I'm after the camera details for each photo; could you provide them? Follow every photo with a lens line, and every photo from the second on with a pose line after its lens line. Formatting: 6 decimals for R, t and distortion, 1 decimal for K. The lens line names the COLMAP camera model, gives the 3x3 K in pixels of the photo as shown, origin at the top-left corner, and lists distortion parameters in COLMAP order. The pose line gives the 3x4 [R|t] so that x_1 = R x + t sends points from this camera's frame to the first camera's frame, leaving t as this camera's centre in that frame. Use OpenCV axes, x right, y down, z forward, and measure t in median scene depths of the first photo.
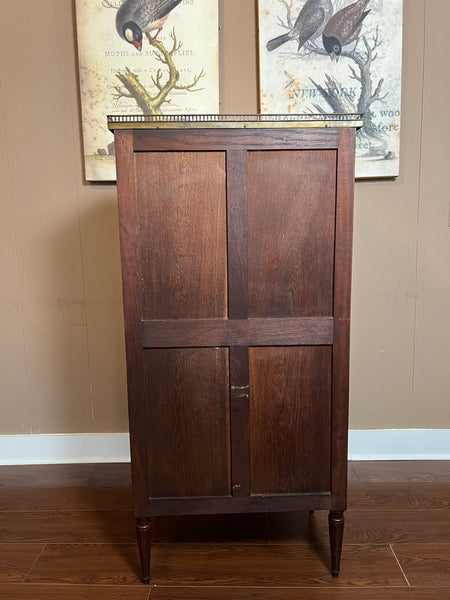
lens RADIAL K [[469.8, 0, 225.0], [0, 469.8, 300.0], [0, 0, 1]] dist [0.009975, -0.008166]
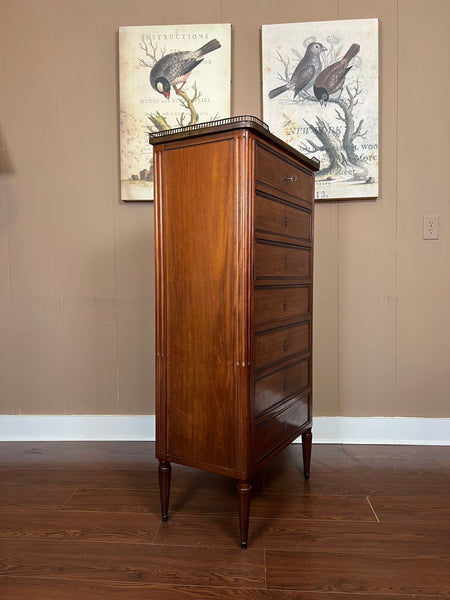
lens RADIAL K [[469.8, 0, 225.0], [0, 469.8, 300.0], [0, 0, 1]] dist [0.009975, -0.008166]
pose [[0.998855, 0.014013, -0.045736, 0.037277], [-0.018534, 0.994816, -0.099992, 0.130581], [0.044097, 0.100726, 0.993937, -0.193429]]
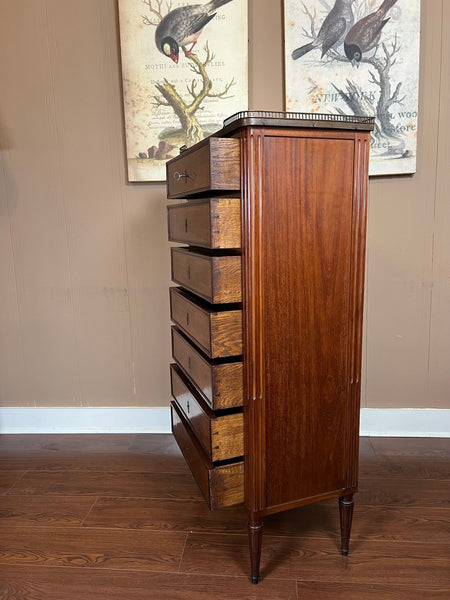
lens RADIAL K [[469.8, 0, 225.0], [0, 469.8, 300.0], [0, 0, 1]] dist [0.009975, -0.008166]
pose [[0.997730, 0.003334, -0.067255, 0.009084], [-0.001568, 0.999653, 0.026293, -0.001728], [0.067319, -0.026128, 0.997389, -0.110715]]
